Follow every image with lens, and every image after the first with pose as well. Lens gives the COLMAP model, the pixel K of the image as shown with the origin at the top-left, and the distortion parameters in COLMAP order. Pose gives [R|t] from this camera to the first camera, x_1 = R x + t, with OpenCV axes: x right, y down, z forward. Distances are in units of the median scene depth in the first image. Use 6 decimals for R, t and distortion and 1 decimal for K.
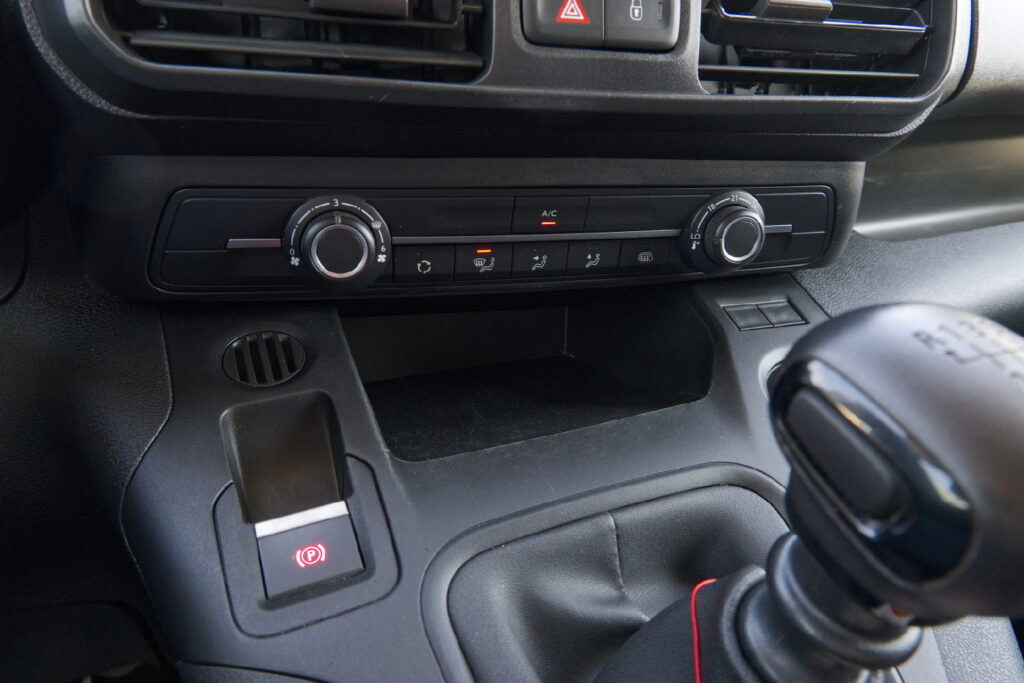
lens RADIAL K [[682.4, 0, 512.1], [0, 682.4, 337.3], [0, 0, 1]] dist [0.005856, -0.006059]
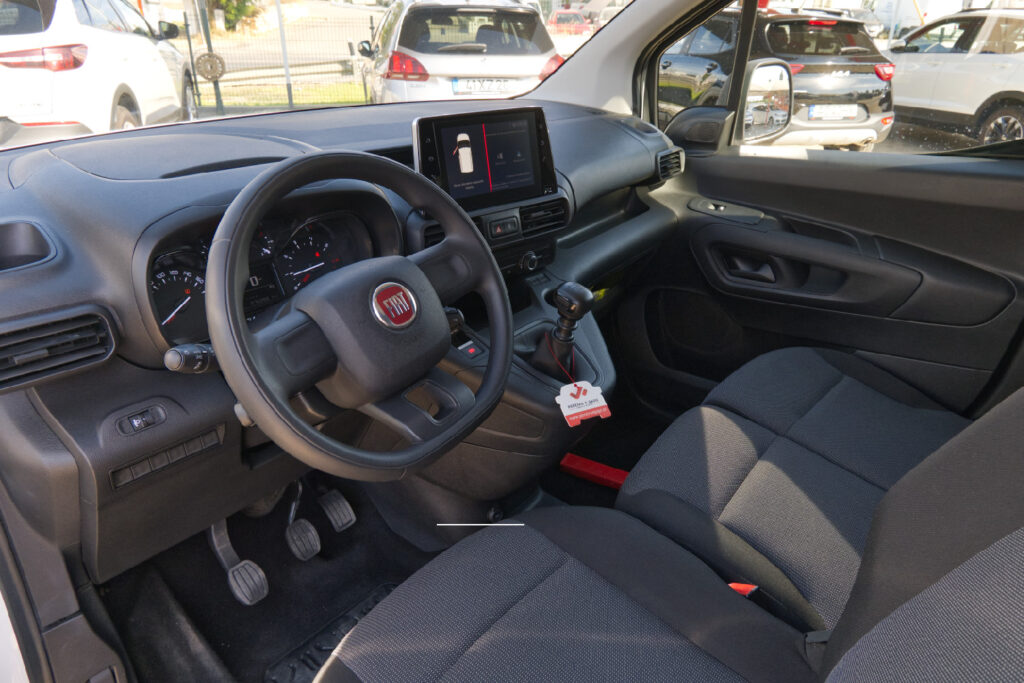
lens RADIAL K [[682.4, 0, 509.9], [0, 682.4, 340.5], [0, 0, 1]] dist [0.005856, -0.006059]
pose [[0.911334, -0.216843, 0.349927, -1.429224], [0.192644, 0.975848, 0.103000, -0.163002], [-0.363810, -0.026456, 0.931097, -2.989250]]
